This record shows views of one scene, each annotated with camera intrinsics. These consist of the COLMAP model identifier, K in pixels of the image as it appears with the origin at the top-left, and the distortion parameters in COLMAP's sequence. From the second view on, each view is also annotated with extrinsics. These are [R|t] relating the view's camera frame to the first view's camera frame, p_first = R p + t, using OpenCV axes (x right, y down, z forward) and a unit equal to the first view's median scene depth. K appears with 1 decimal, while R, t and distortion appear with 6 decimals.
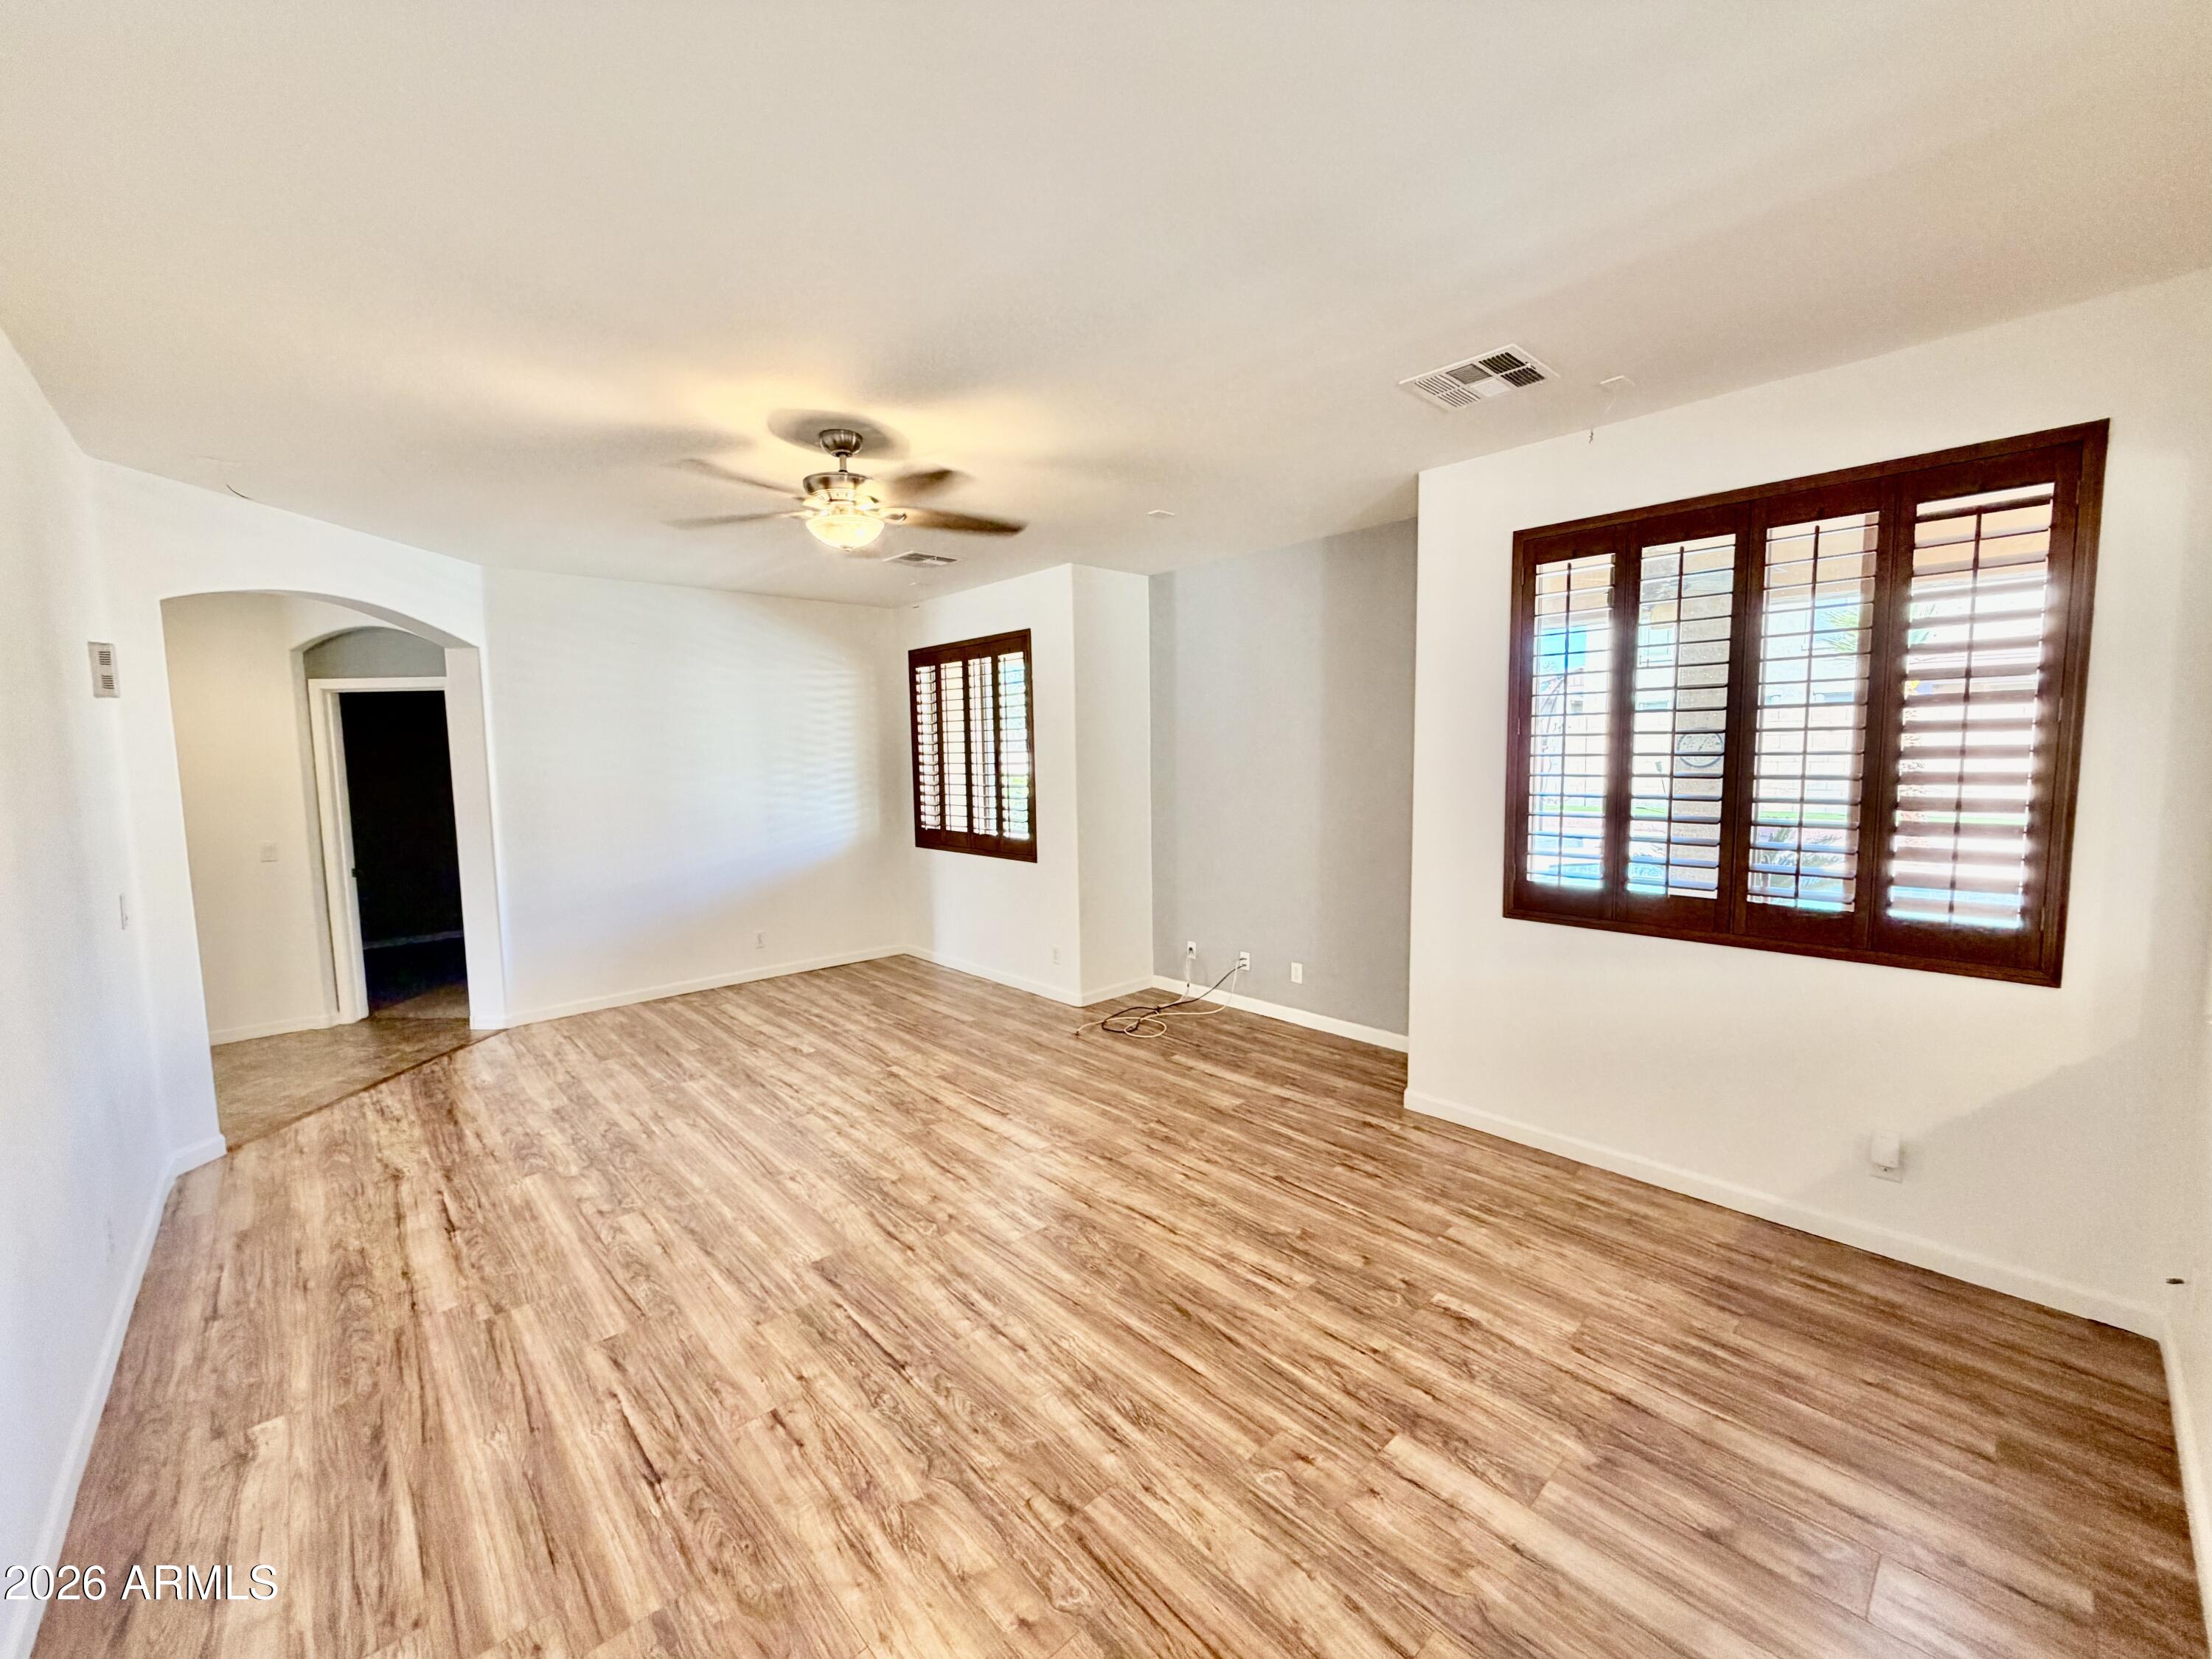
lens RADIAL K [[882.5, 0, 1090.9], [0, 882.5, 833.7], [0, 0, 1]] dist [0.002761, 0.000267]
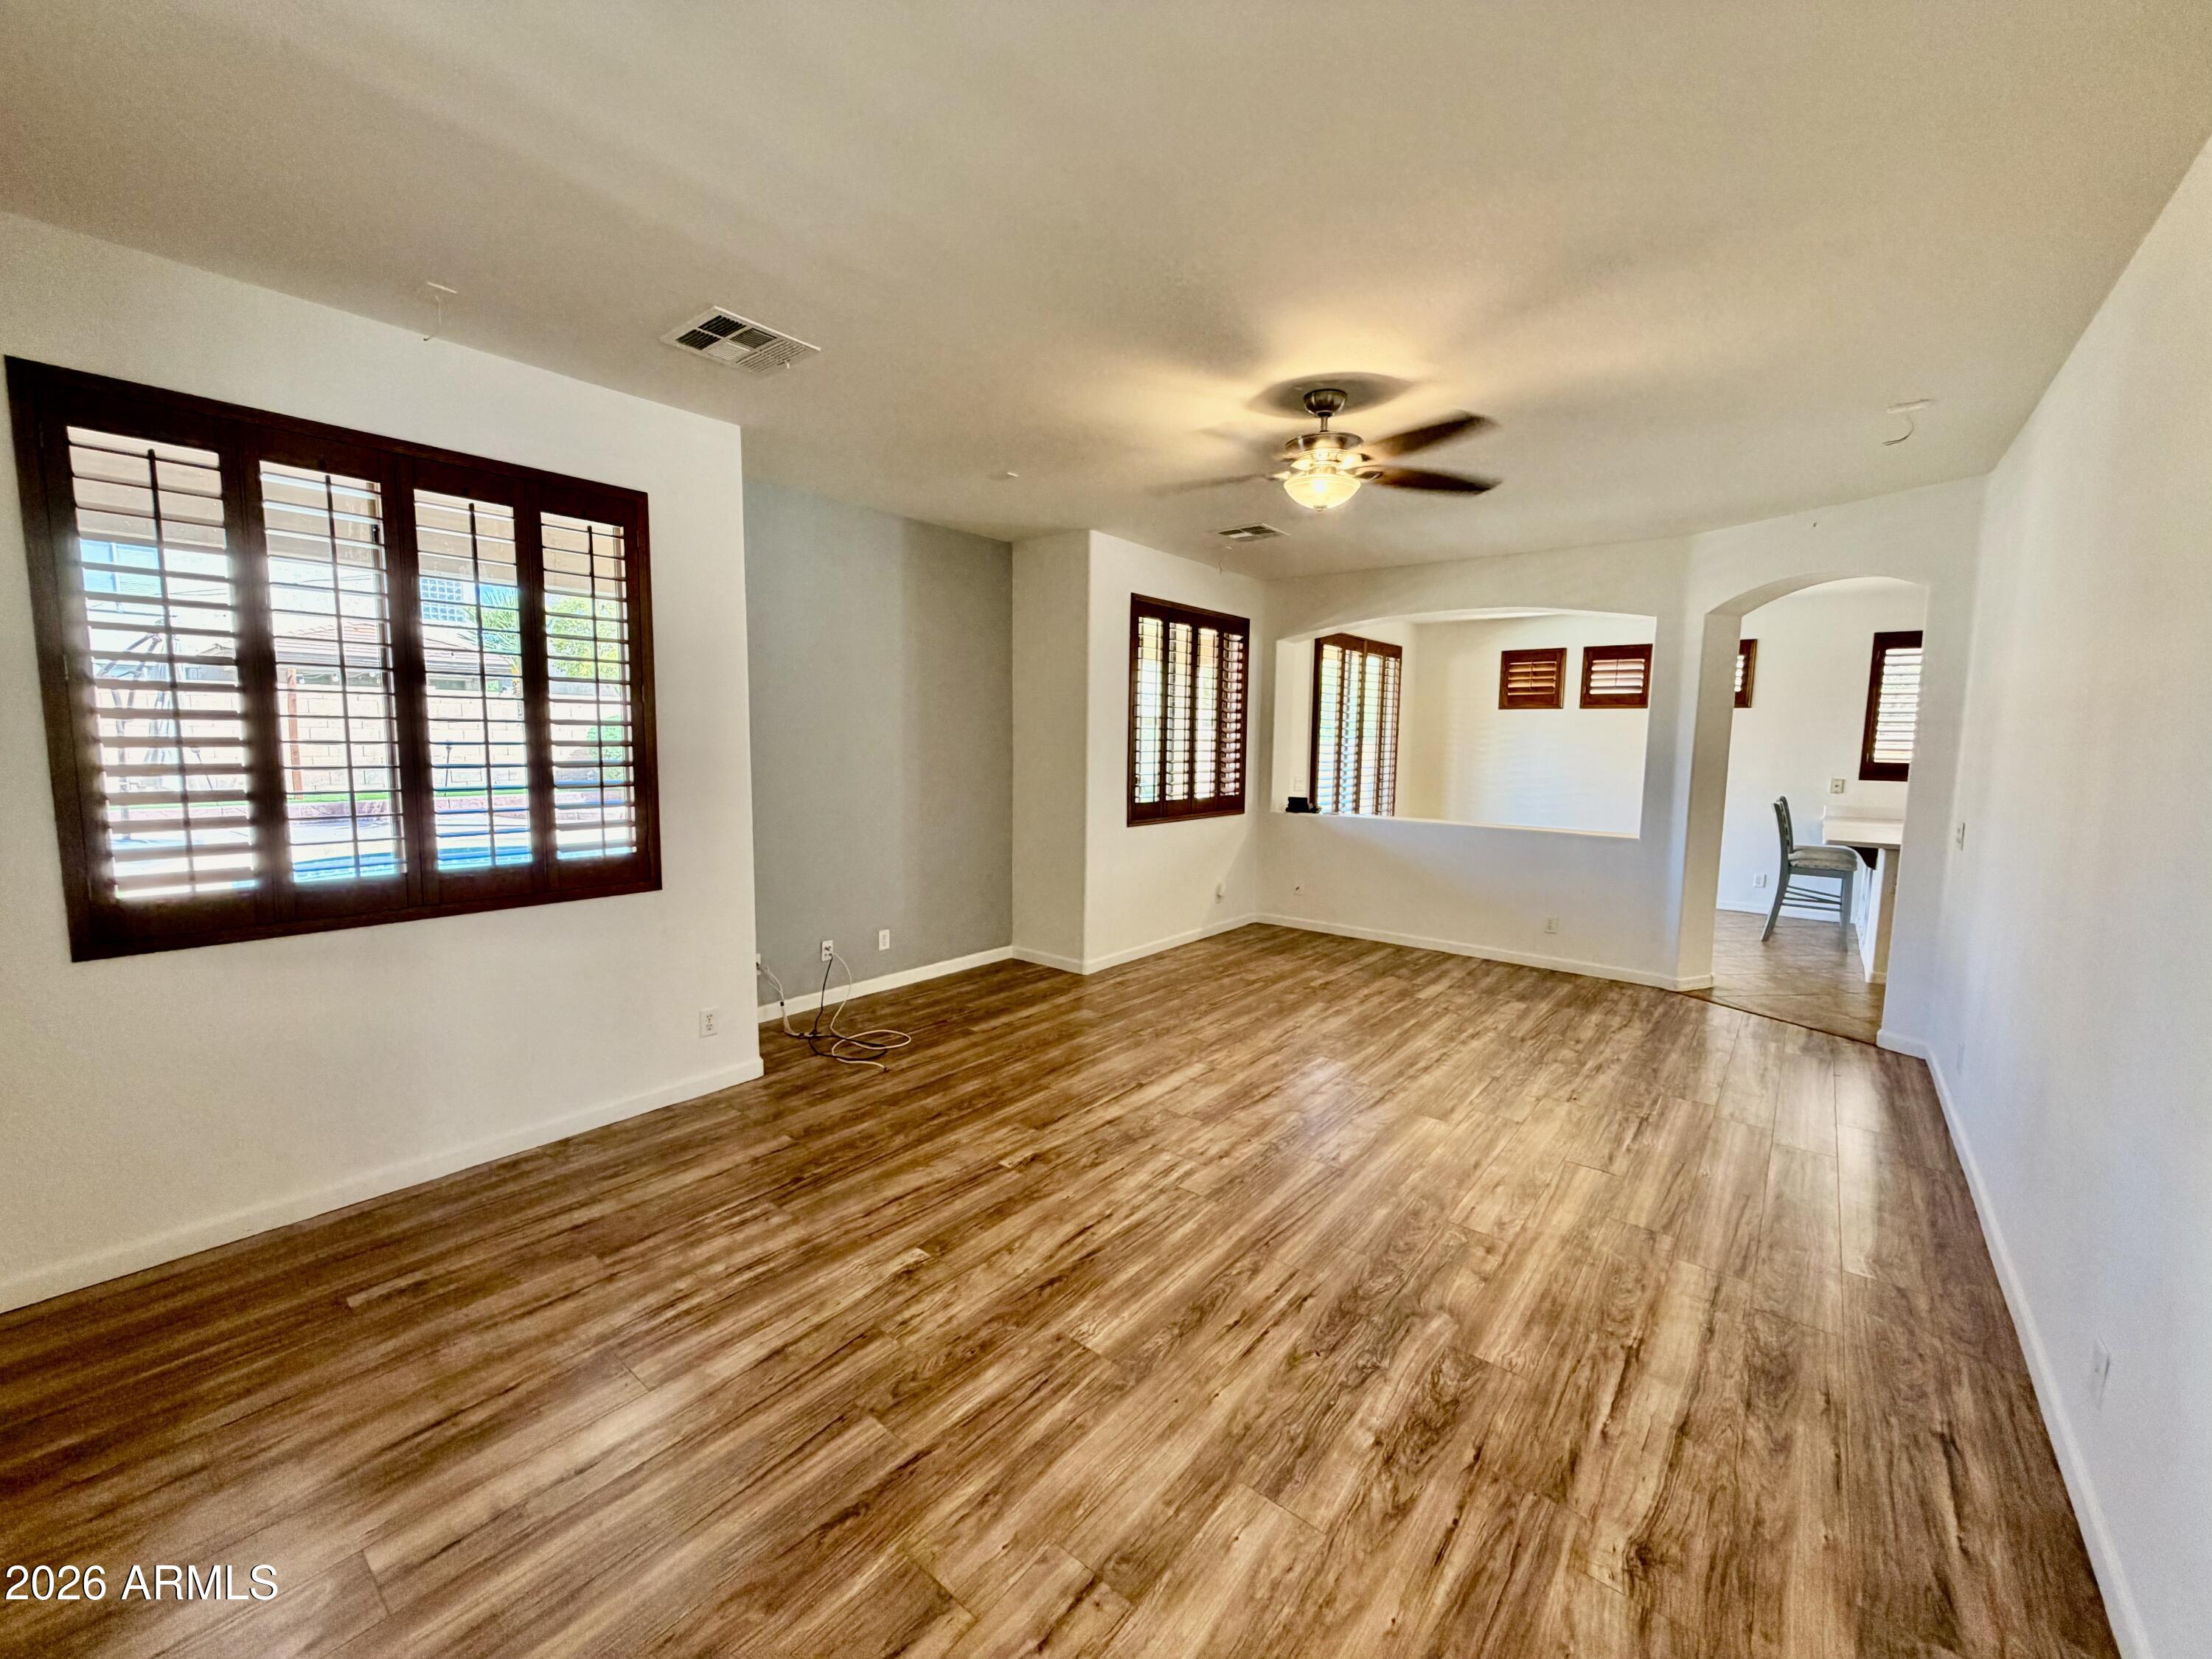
lens RADIAL K [[882.5, 0, 1092.5], [0, 882.5, 831.5], [0, 0, 1]] dist [0.002761, 0.000267]
pose [[-0.149926, -0.093453, 0.984271, -1.045686], [0.076859, 0.991409, 0.105838, -0.073248], [-0.985705, 0.091518, -0.141456, 1.177741]]
